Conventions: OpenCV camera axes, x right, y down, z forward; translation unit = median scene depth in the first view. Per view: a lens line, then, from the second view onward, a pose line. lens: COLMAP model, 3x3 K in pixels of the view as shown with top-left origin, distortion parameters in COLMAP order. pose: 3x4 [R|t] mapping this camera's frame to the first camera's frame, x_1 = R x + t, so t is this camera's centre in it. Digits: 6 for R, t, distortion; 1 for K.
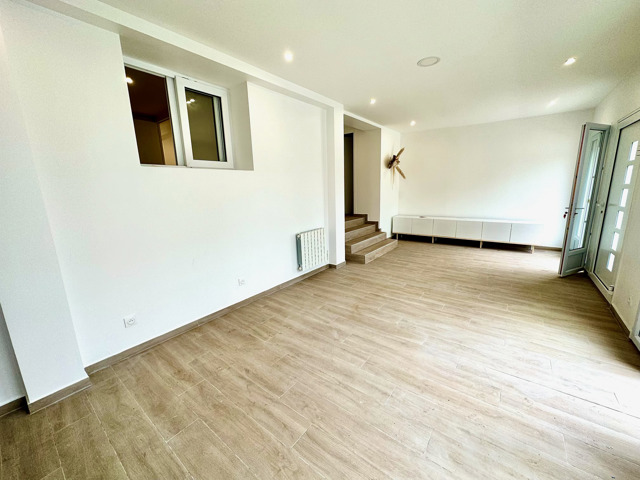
lens RADIAL K [[254.8, 0, 321.0], [0, 254.8, 240.3], [0, 0, 1]] dist [-0.007257, -0.000137]
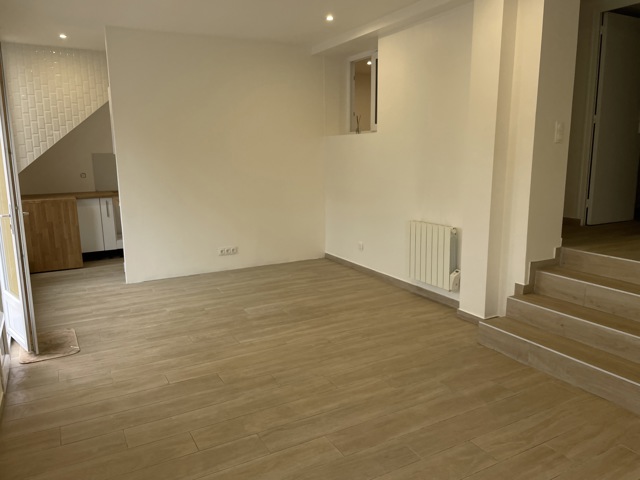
lens RADIAL K [[485.7, 0, 320.6], [0, 485.7, 239.9], [0, 0, 1]] dist [0.005814, 0.000540]
pose [[-0.401163, 0.203682, -0.893075, 1.442542], [-0.163570, 0.943366, 0.288626, -0.381808], [0.901284, 0.261866, -0.345127, 1.530607]]
